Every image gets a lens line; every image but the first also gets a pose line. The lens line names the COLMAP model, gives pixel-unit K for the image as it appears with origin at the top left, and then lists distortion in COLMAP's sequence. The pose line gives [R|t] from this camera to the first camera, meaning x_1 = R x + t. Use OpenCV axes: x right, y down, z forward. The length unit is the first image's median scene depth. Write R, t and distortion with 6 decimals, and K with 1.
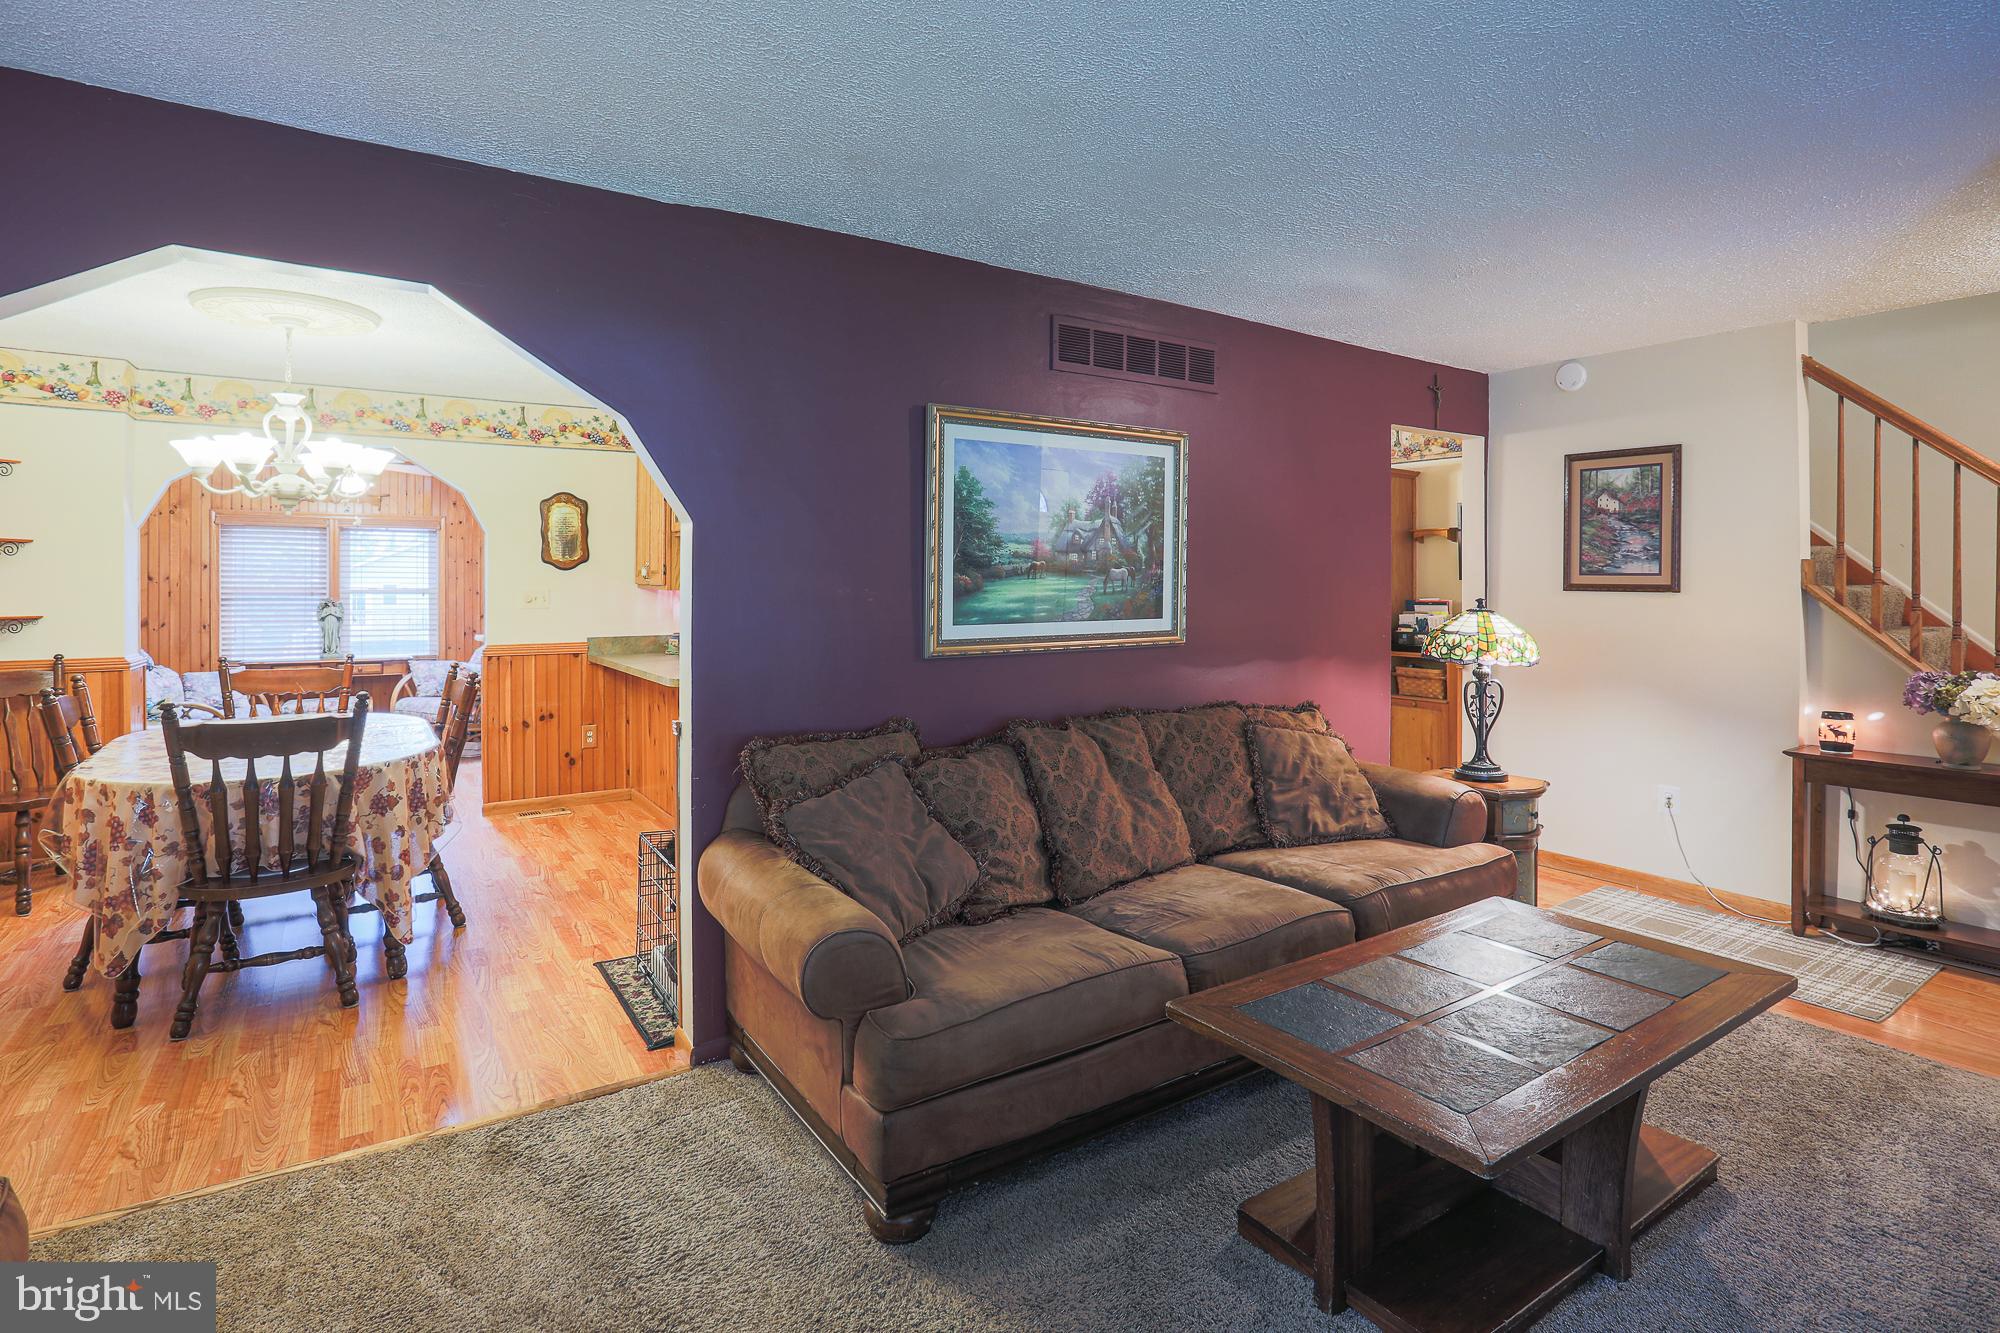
lens RADIAL K [[994.9, 0, 1002.4], [0, 994.9, 583.8], [0, 0, 1]] dist [-0.051329, 0.020923]
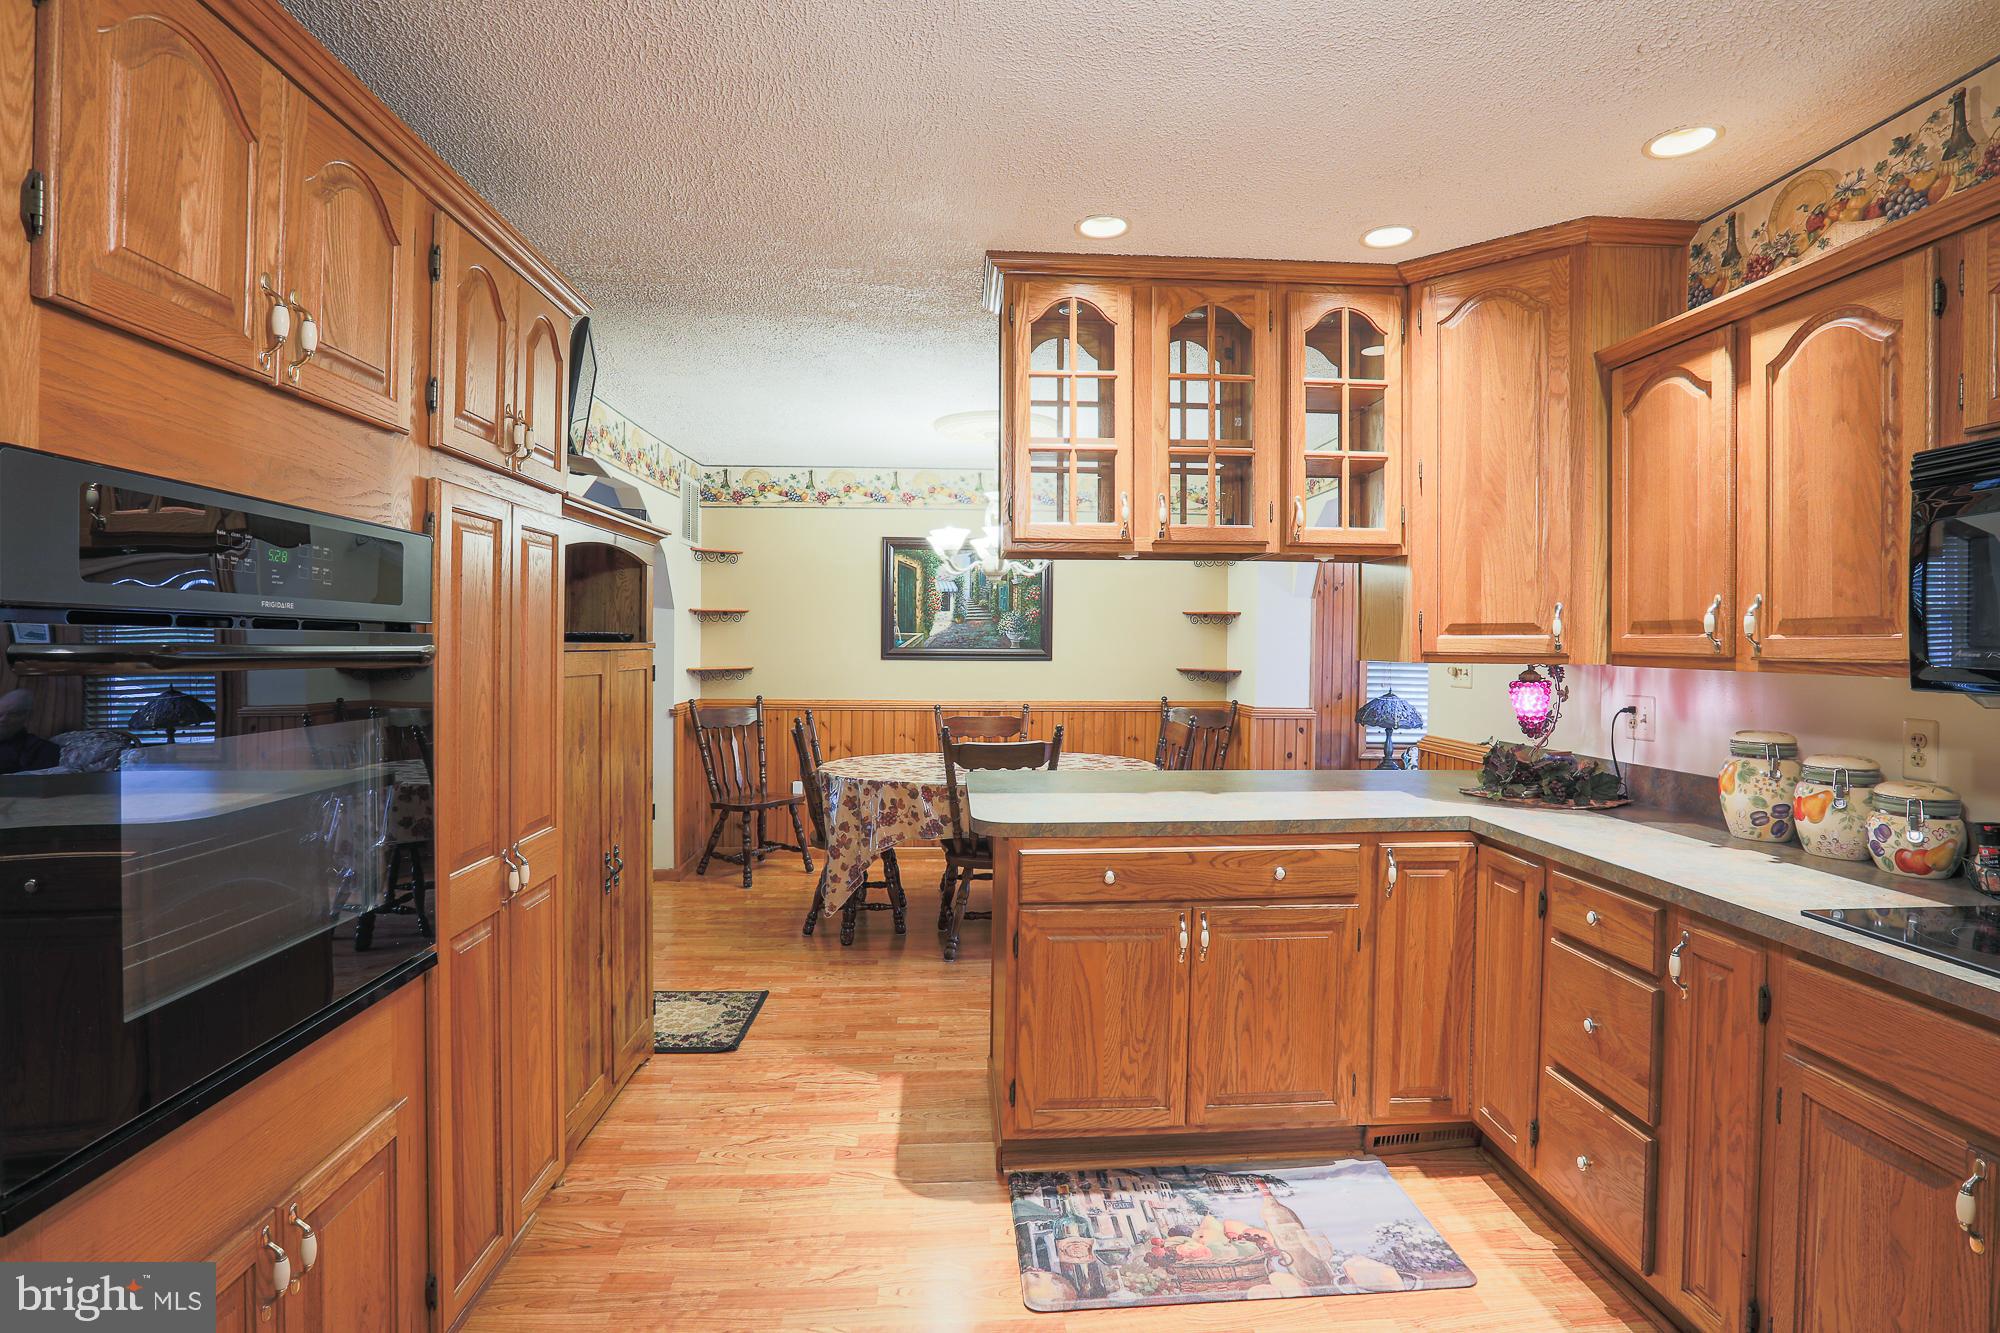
lens RADIAL K [[972.2, 0, 1004.2], [0, 972.2, 653.2], [0, 0, 1]] dist [-0.054130, 0.027518]
pose [[-0.501562, 0.005933, -0.865102, 0.270621], [-0.008252, 0.999898, 0.011642, -0.001432], [0.865083, 0.012978, -0.501462, 1.269367]]
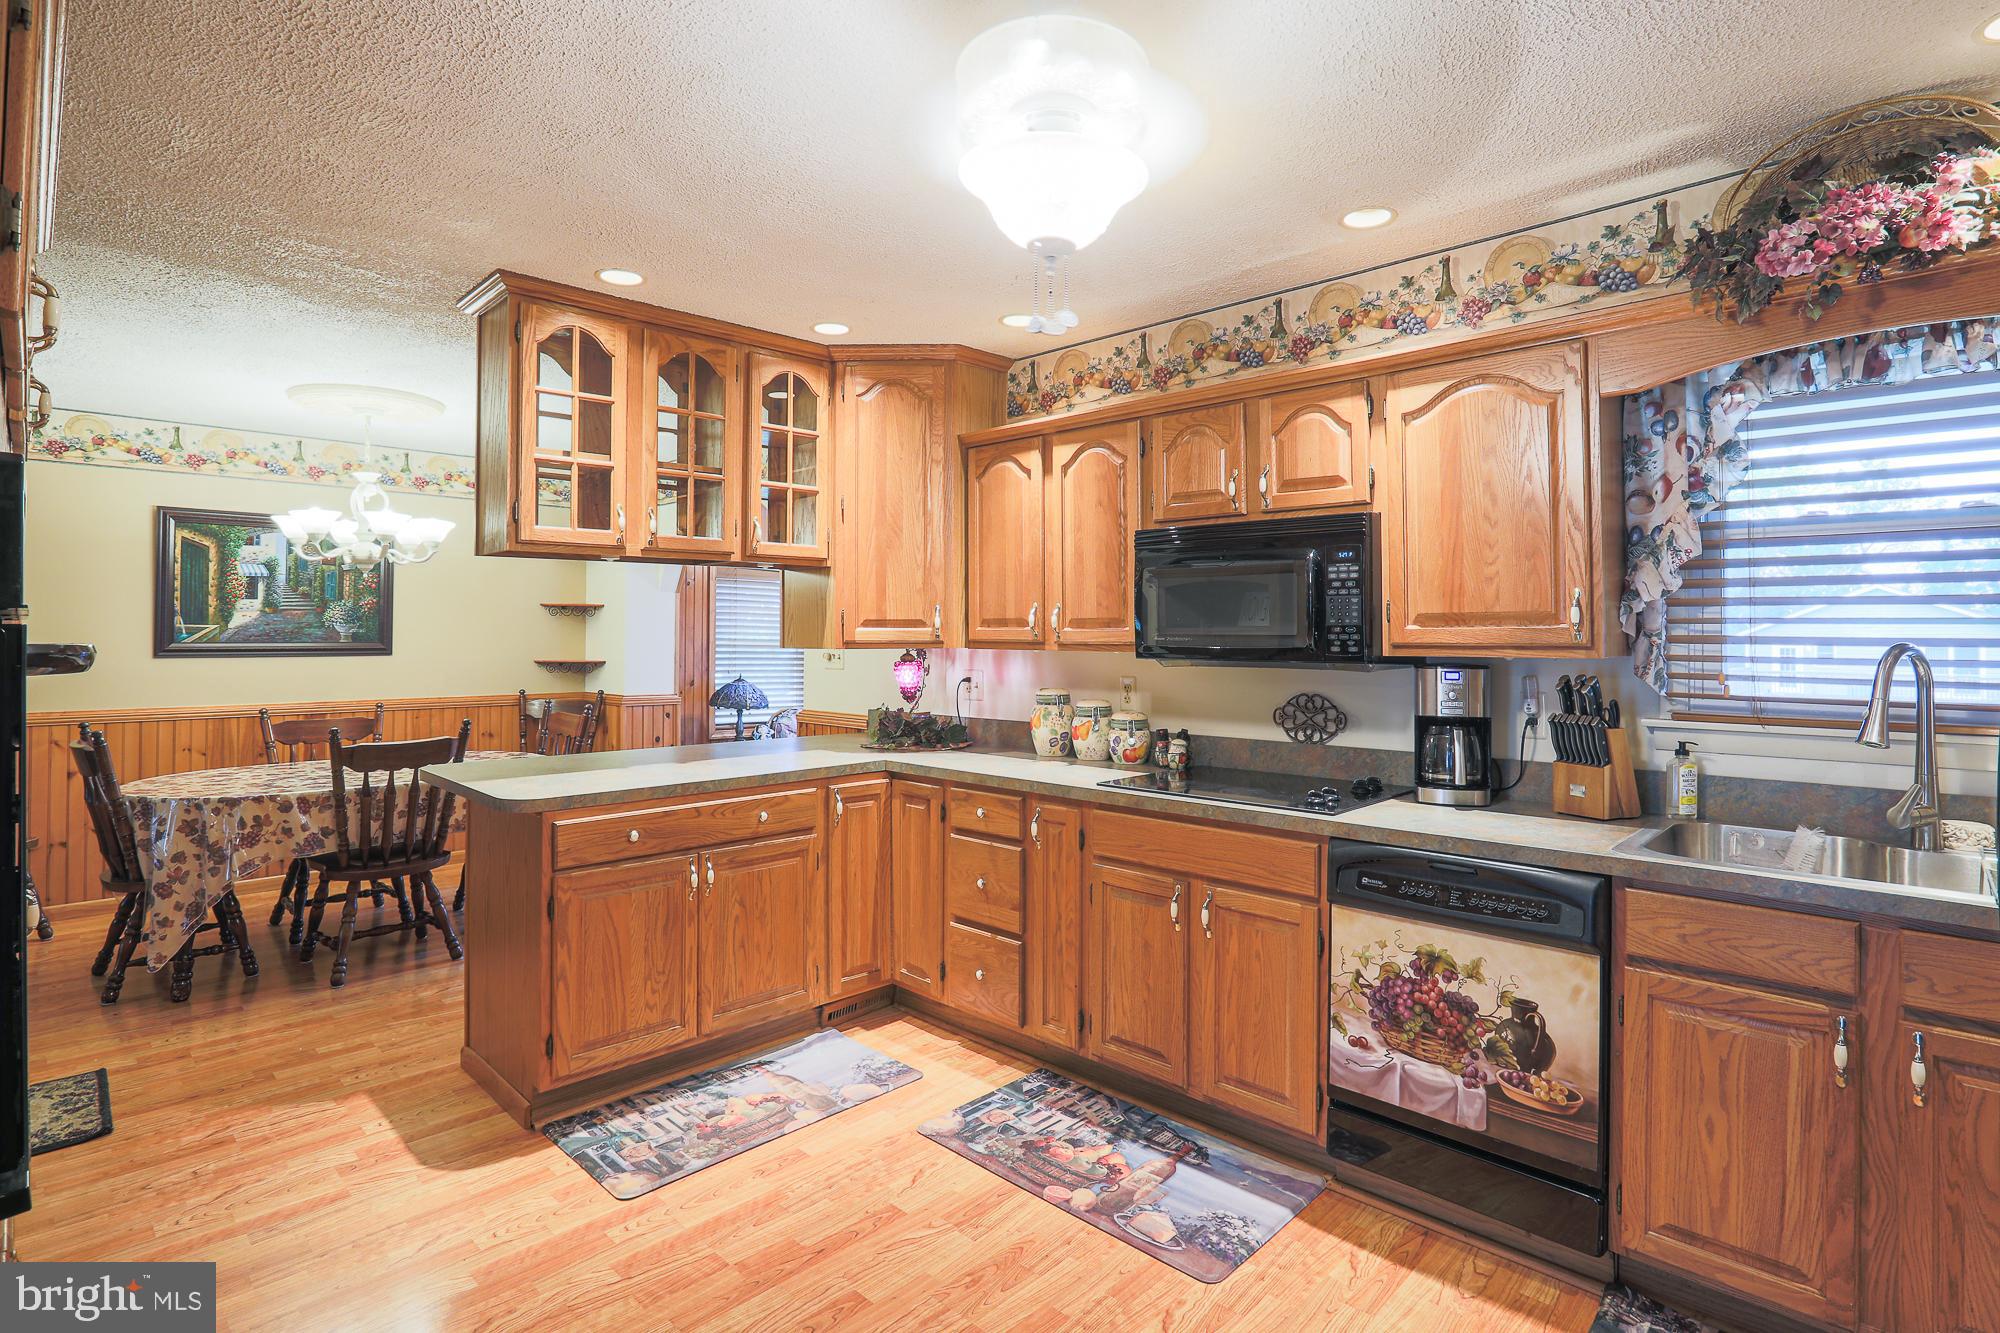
lens RADIAL K [[1027.1, 0, 983.2], [0, 1027.1, 623.7], [0, 0, 1]] dist [-0.017741, 0.017889]
pose [[0.181264, -0.010970, -0.983373, 0.464490], [-0.001575, 0.999933, -0.011445, -0.001875], [0.983433, 0.003624, 0.181234, 1.158490]]
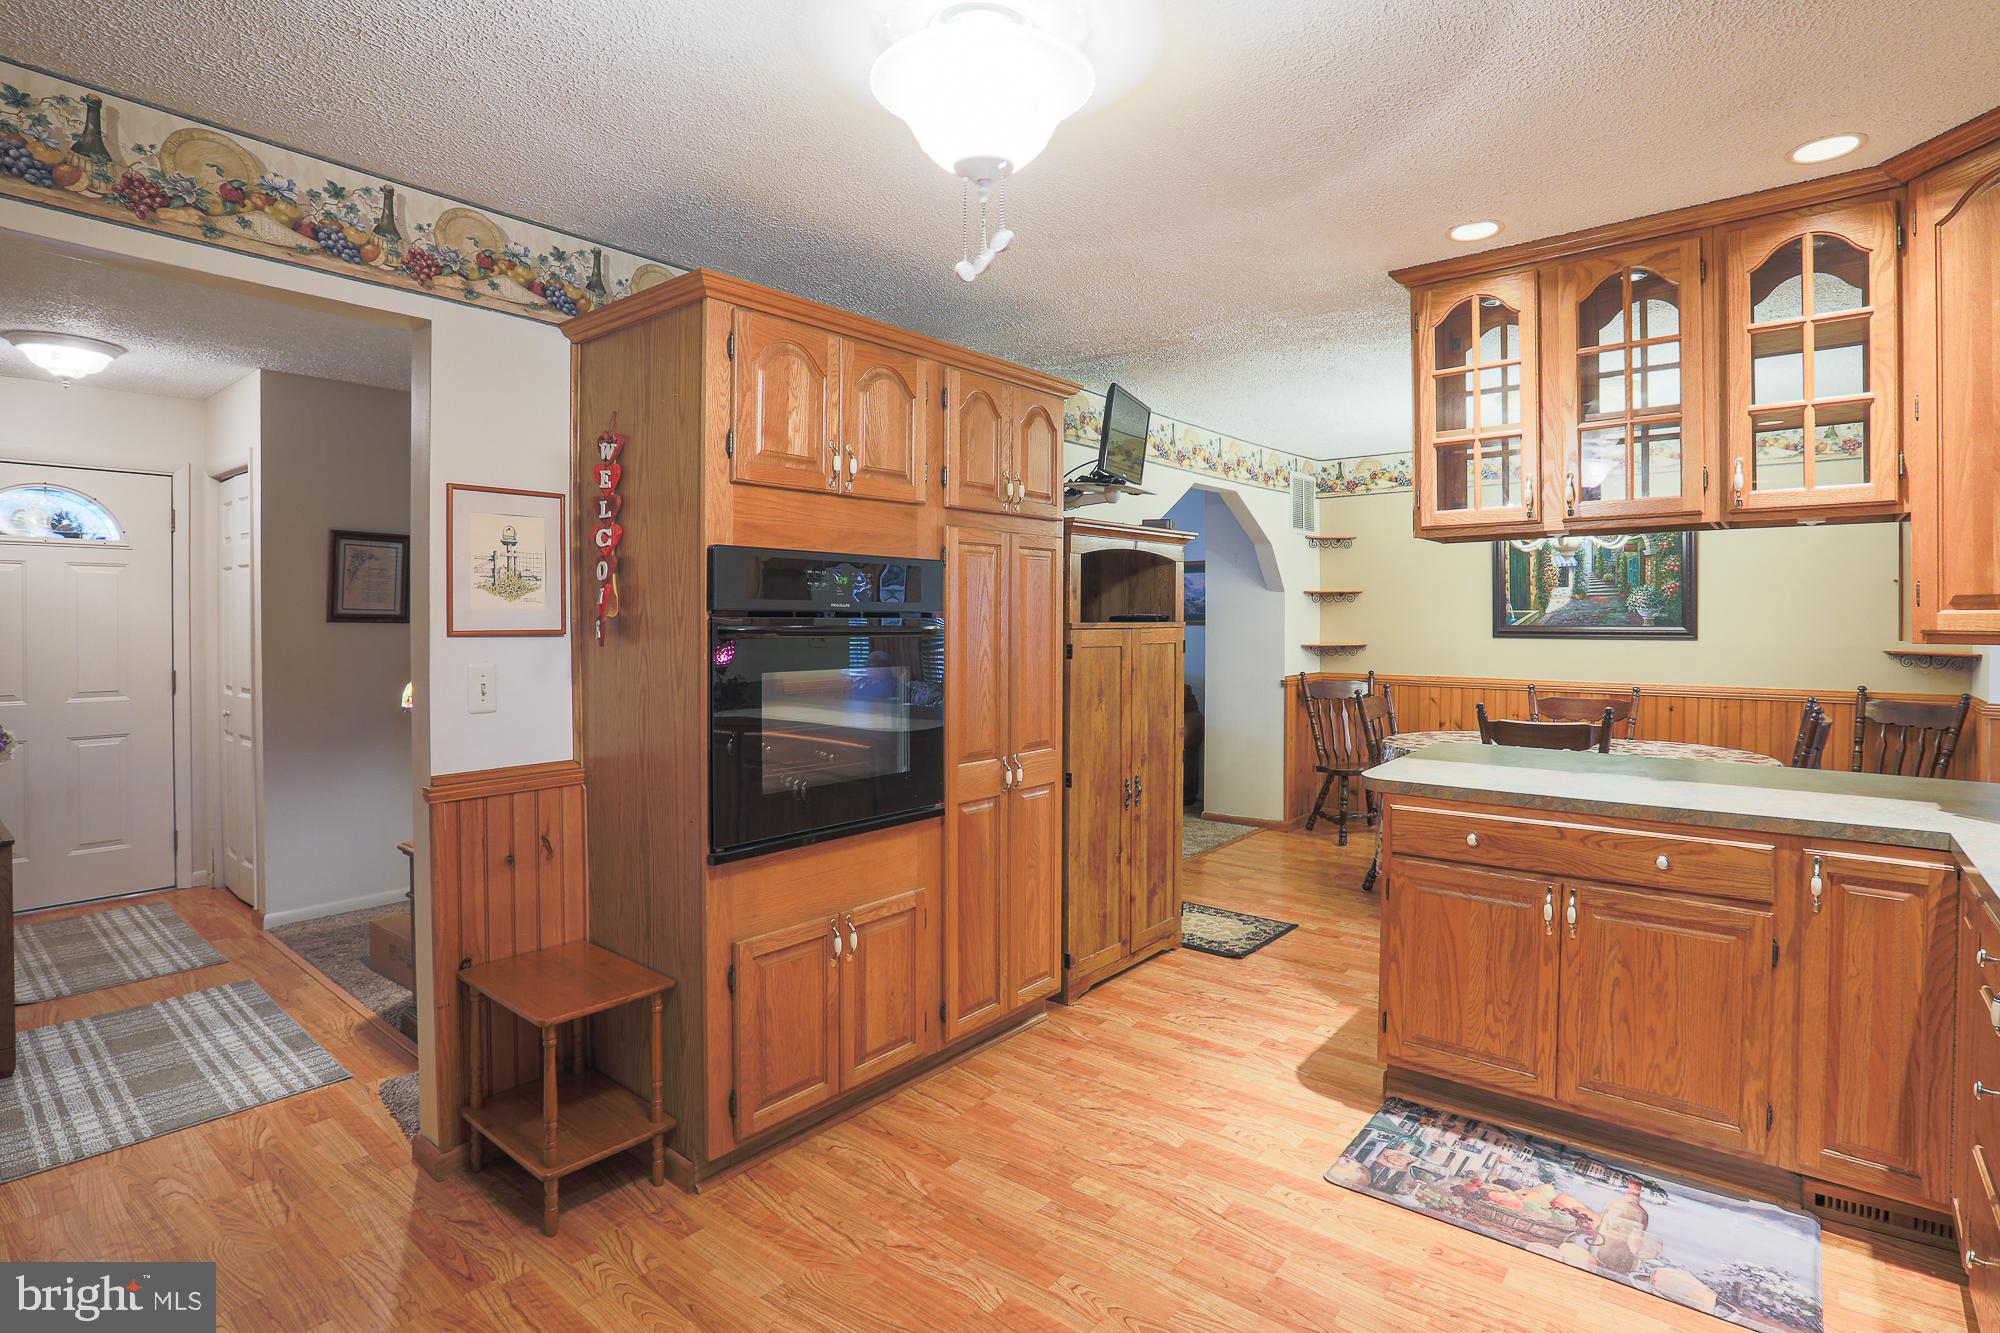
lens RADIAL K [[993.1, 0, 1037.8], [0, 993.1, 625.6], [0, 0, 1]] dist [-0.028103, 0.020500]
pose [[-0.949954, 0.002621, -0.312380, 0.209006], [-0.000280, 0.999957, 0.009240, -0.004171], [0.312391, 0.008865, -0.949912, 1.516522]]
